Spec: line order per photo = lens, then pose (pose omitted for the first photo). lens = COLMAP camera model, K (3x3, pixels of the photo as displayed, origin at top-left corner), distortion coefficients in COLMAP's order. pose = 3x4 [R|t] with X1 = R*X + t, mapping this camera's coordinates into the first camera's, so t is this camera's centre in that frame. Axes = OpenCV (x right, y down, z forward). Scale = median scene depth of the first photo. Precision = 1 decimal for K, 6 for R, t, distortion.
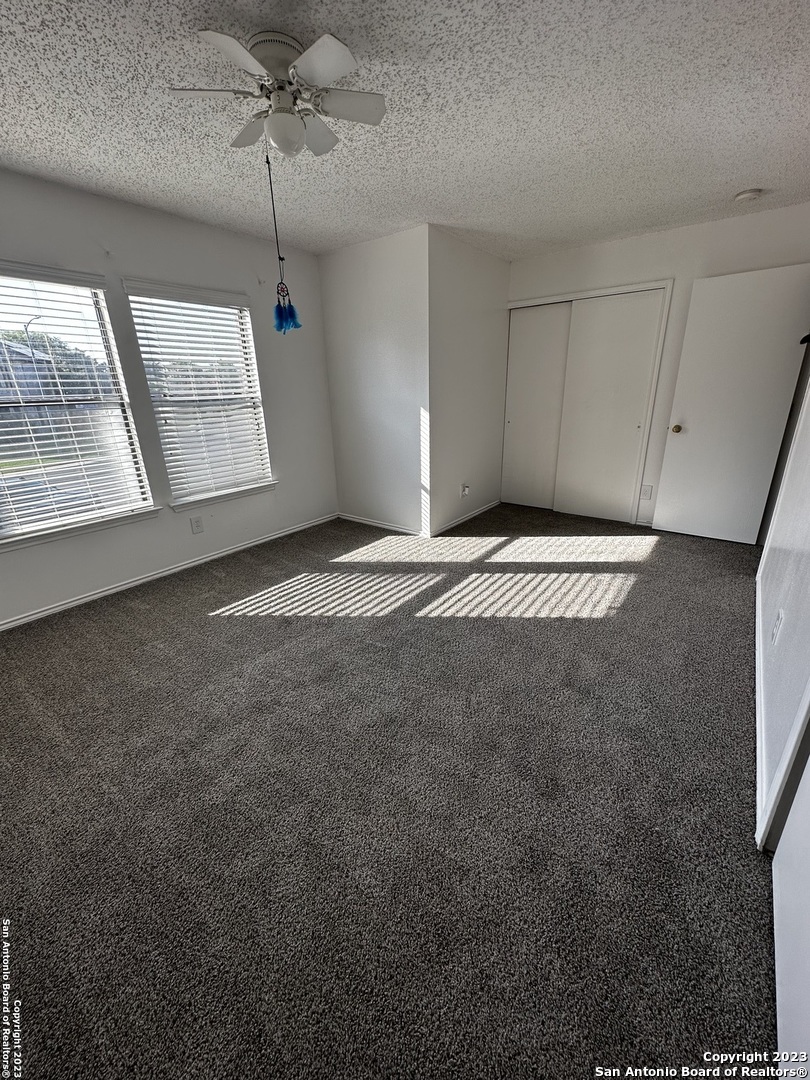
lens RADIAL K [[431.9, 0, 403.1], [0, 431.9, 539.5], [0, 0, 1]] dist [-0.002841, -0.000145]
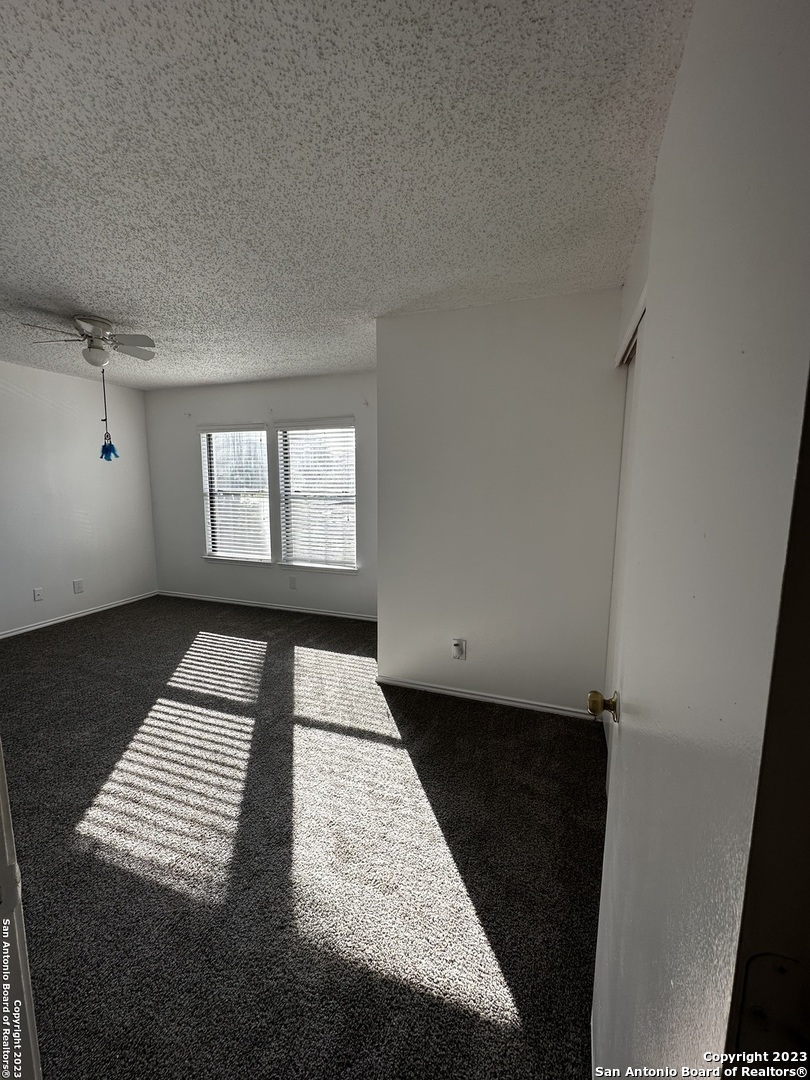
lens RADIAL K [[431.9, 0, 404.8], [0, 431.9, 538.3], [0, 0, 1]] dist [-0.002841, -0.000145]
pose [[0.301717, 0.150278, -0.941479, 0.959131], [-0.333231, 0.941839, 0.043544, -0.369326], [0.893266, 0.300592, 0.334246, 0.888074]]
